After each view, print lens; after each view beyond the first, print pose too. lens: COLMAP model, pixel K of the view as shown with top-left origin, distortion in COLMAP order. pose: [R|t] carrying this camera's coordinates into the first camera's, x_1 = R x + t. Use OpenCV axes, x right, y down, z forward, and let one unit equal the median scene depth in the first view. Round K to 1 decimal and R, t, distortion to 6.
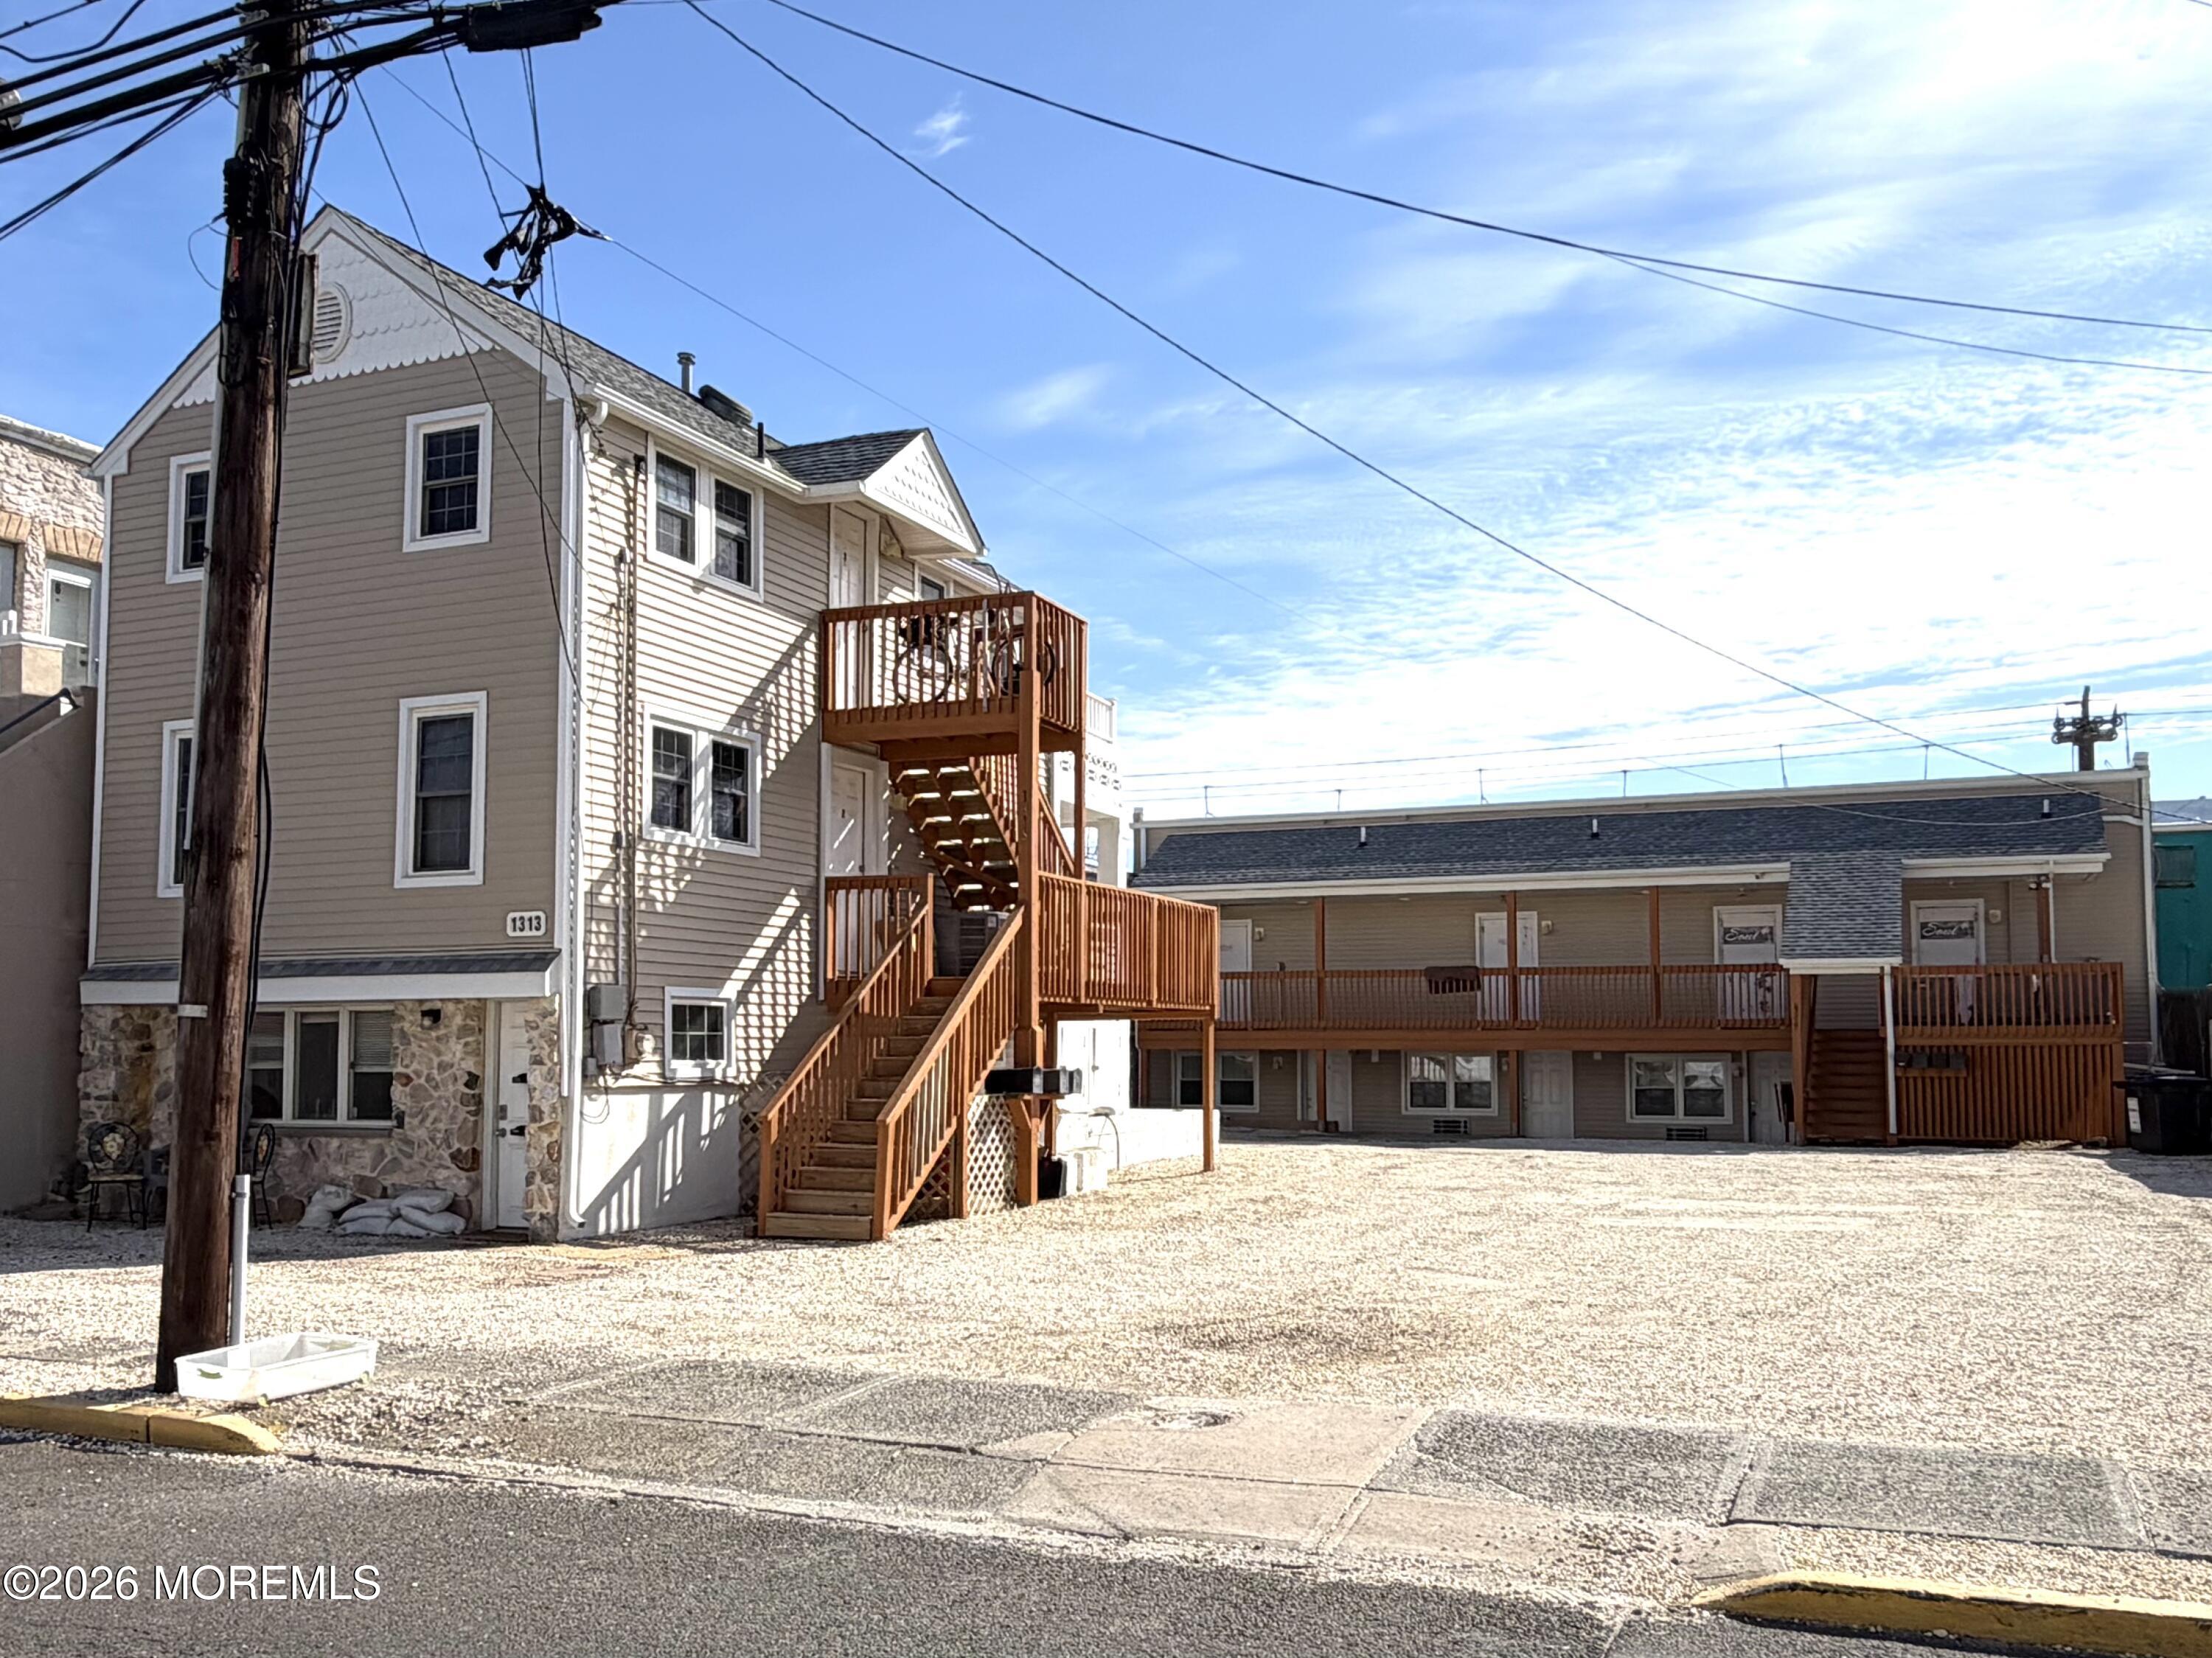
lens RADIAL K [[1914.8, 0, 1080.8], [0, 1914.8, 912.5], [0, 0, 1]] dist [-0.005092, 0.000464]
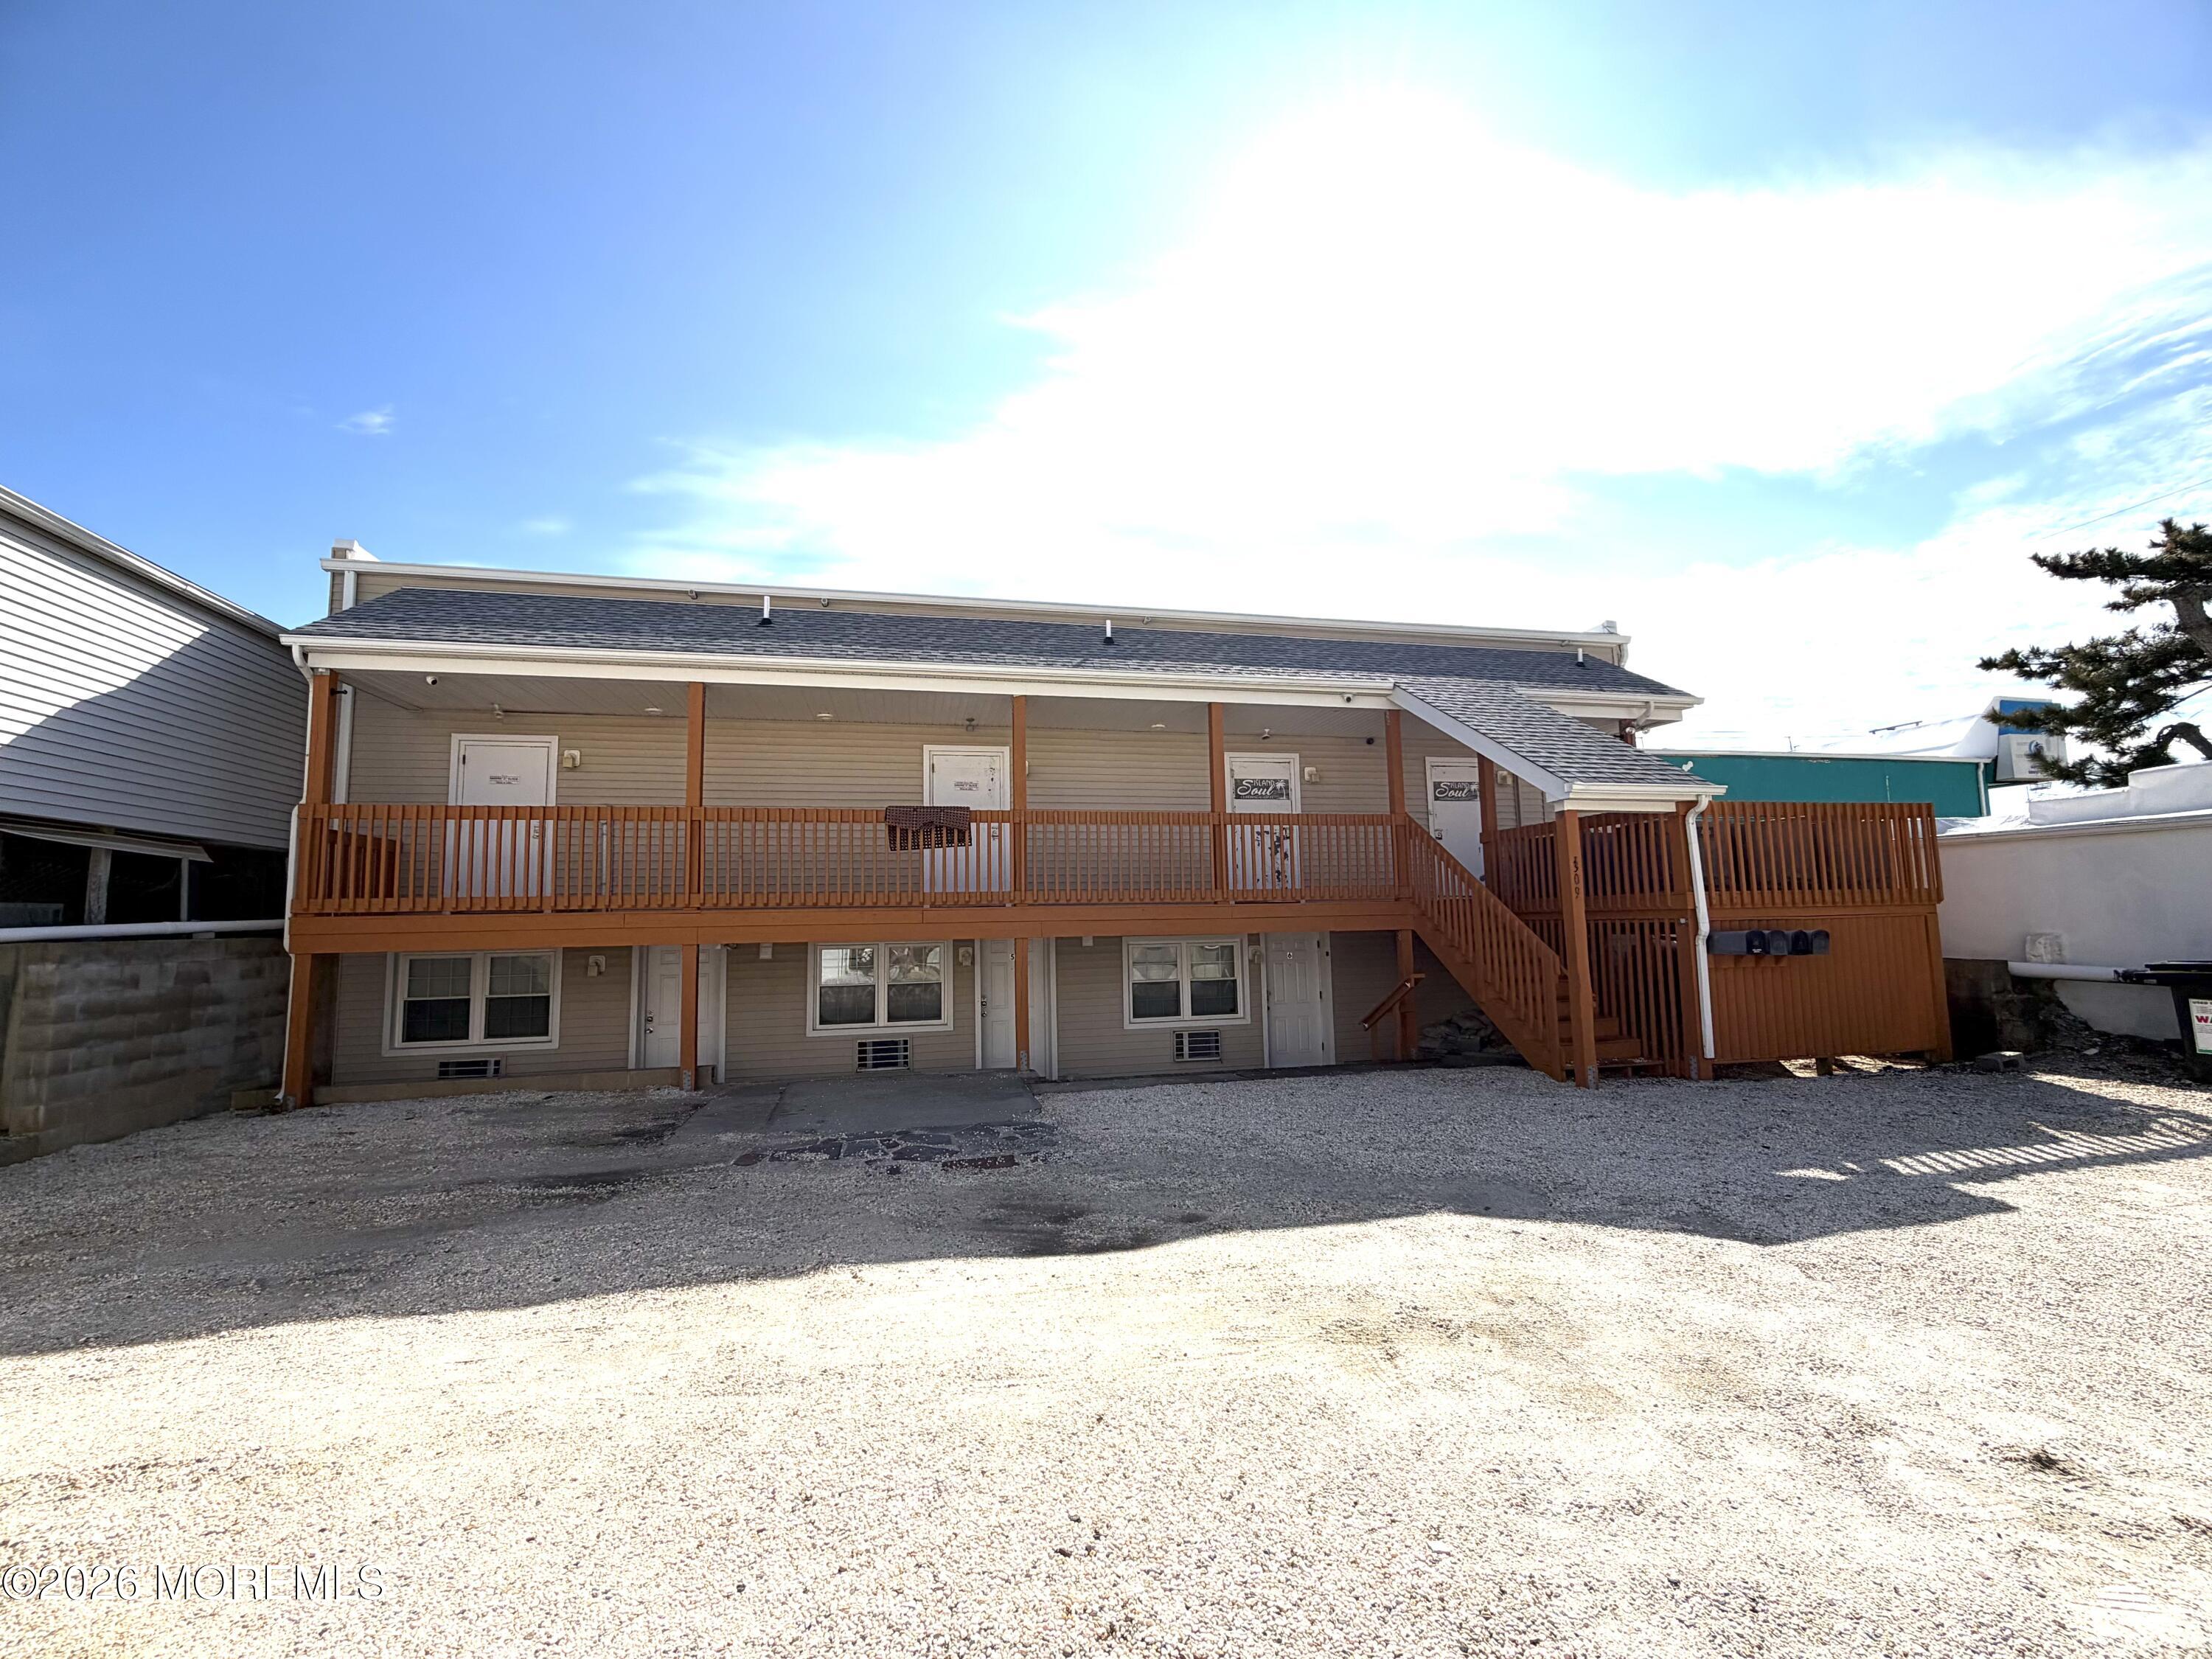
lens RADIAL K [[912.4, 0, 1106.0], [0, 912.4, 829.5], [0, 0, 1]] dist [0.002155, -0.000039]
pose [[0.799578, 0.042382, 0.599065, 0.130791], [-0.023591, 0.998953, -0.039185, 0.098775], [-0.600099, 0.017199, 0.799741, 1.558336]]
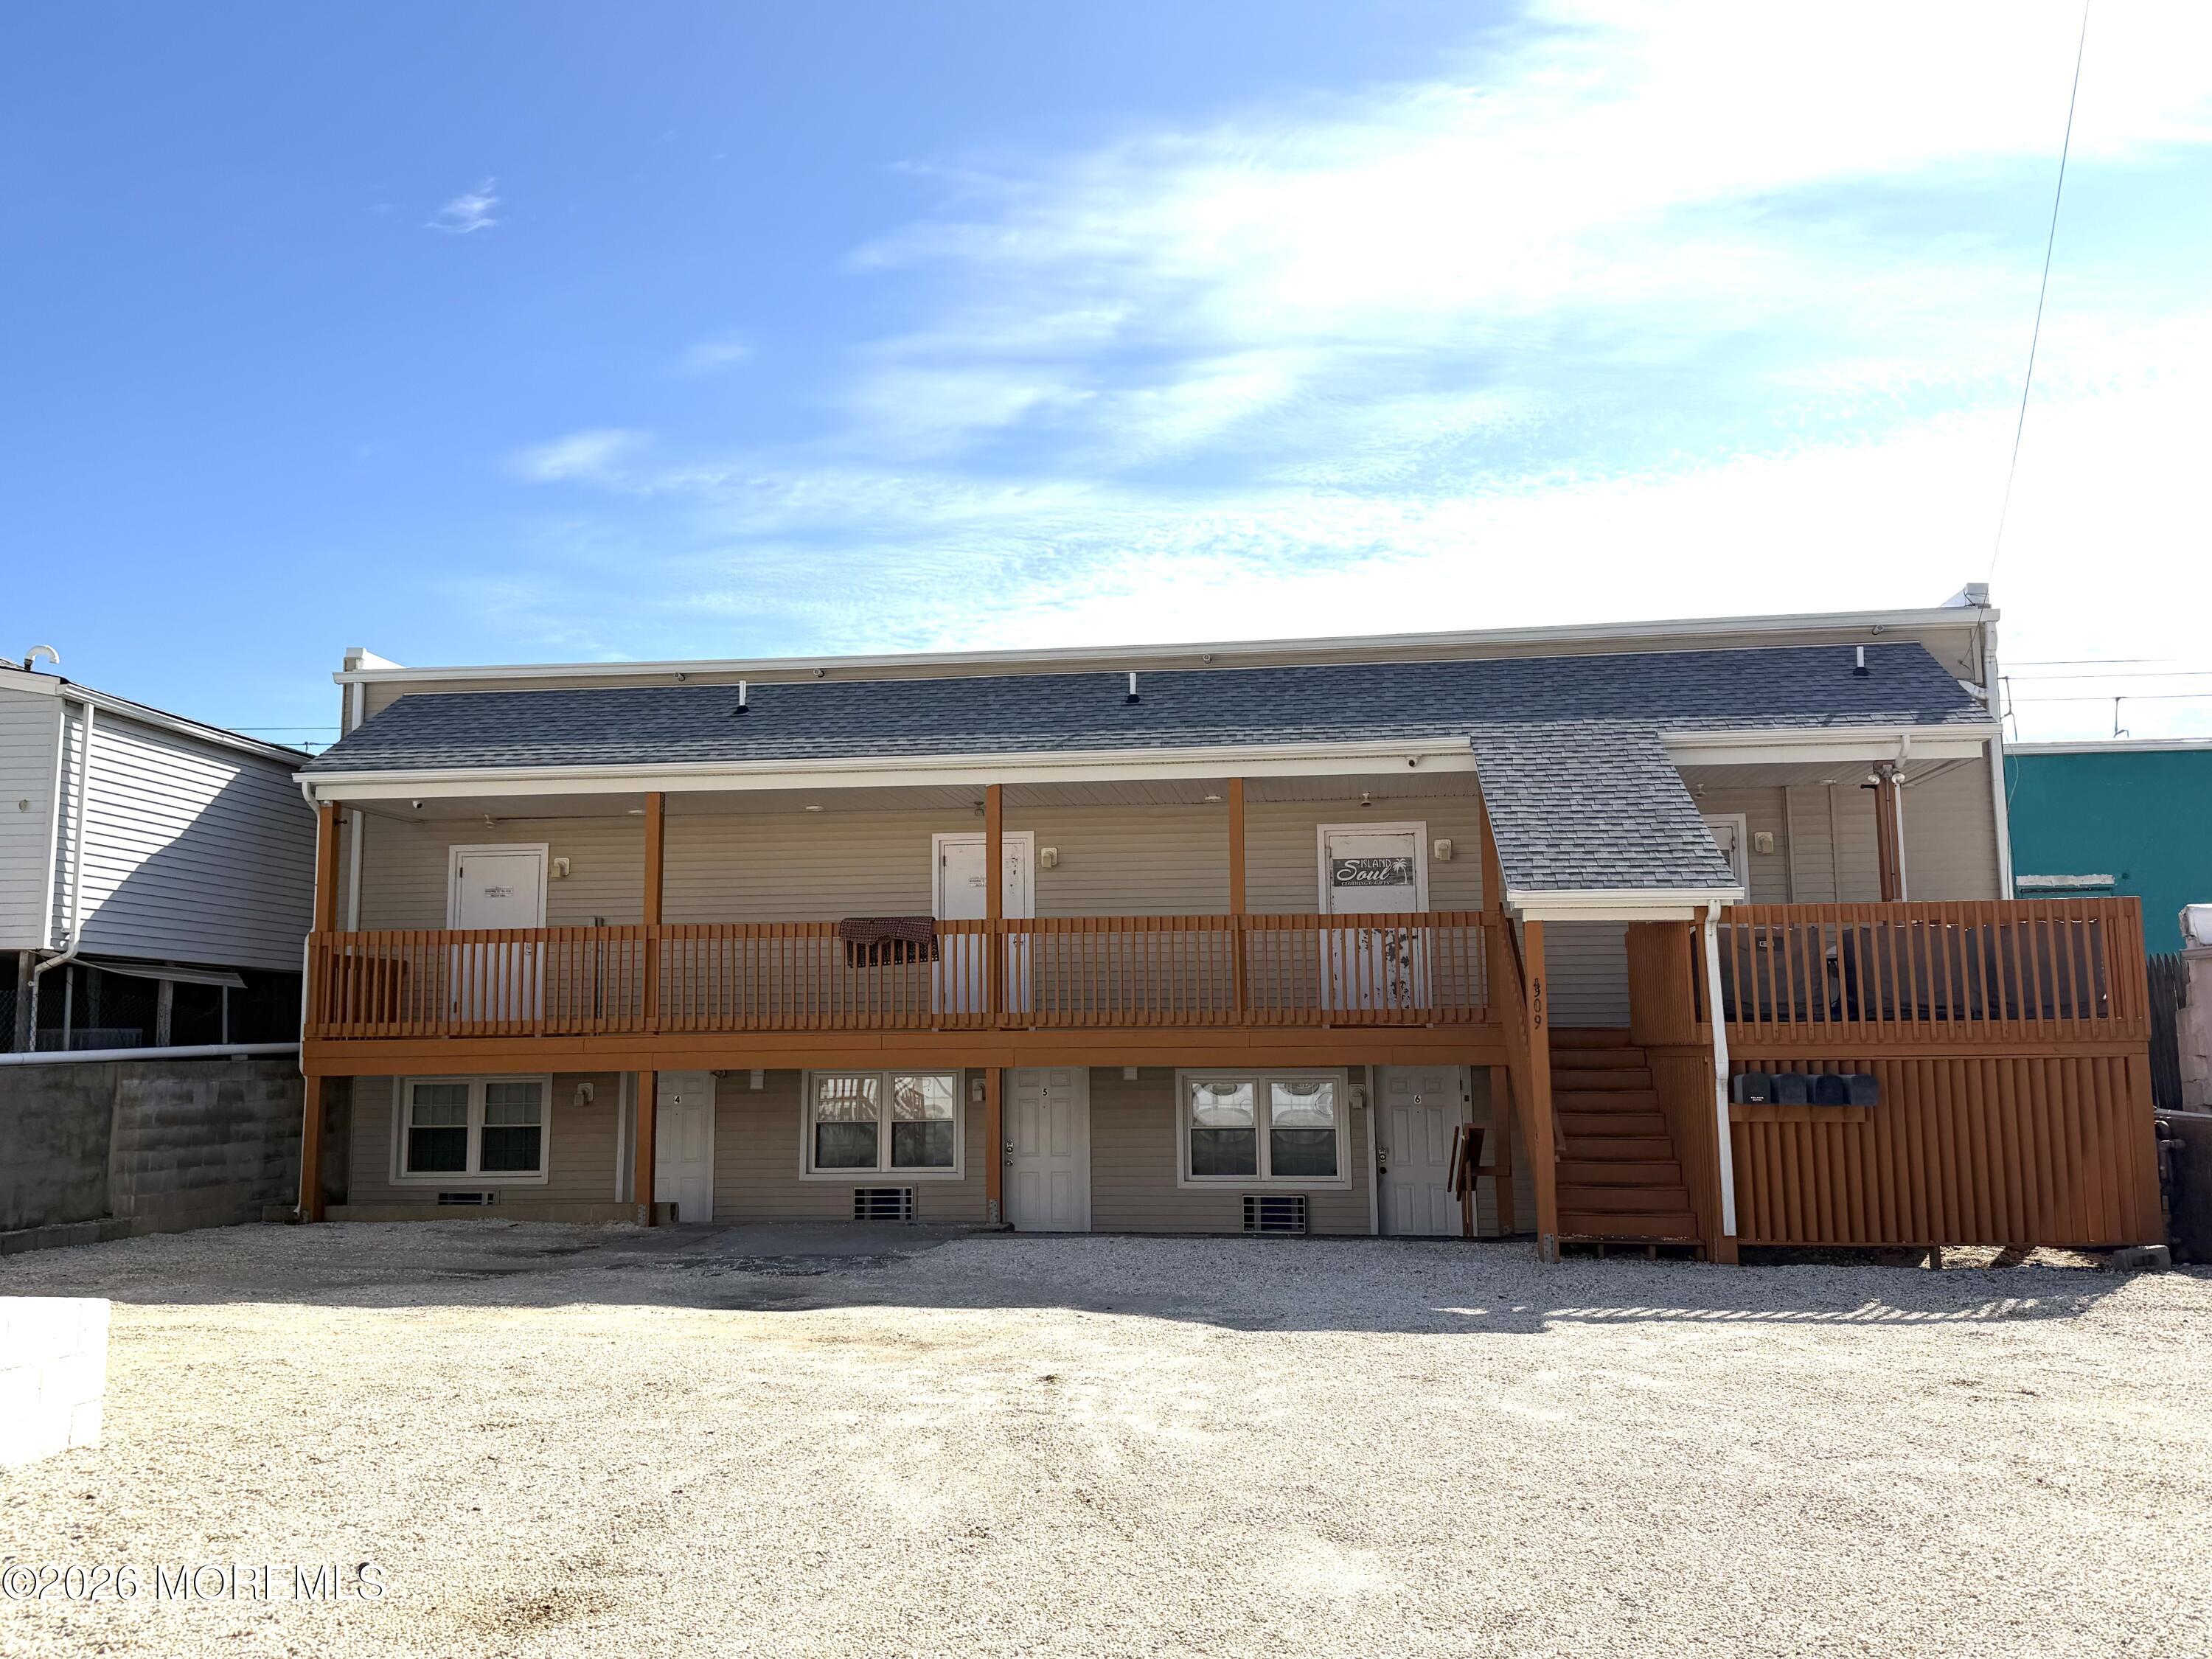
lens RADIAL K [[1753.2, 0, 1106.0], [0, 1753.2, 829.5], [0, 0, 1]] dist [0.168337, -0.318418]
pose [[0.956824, 0.026314, 0.289474, 0.225731], [-0.011114, 0.998478, -0.054029, 0.063153], [-0.290455, 0.048479, 0.955660, 1.048698]]
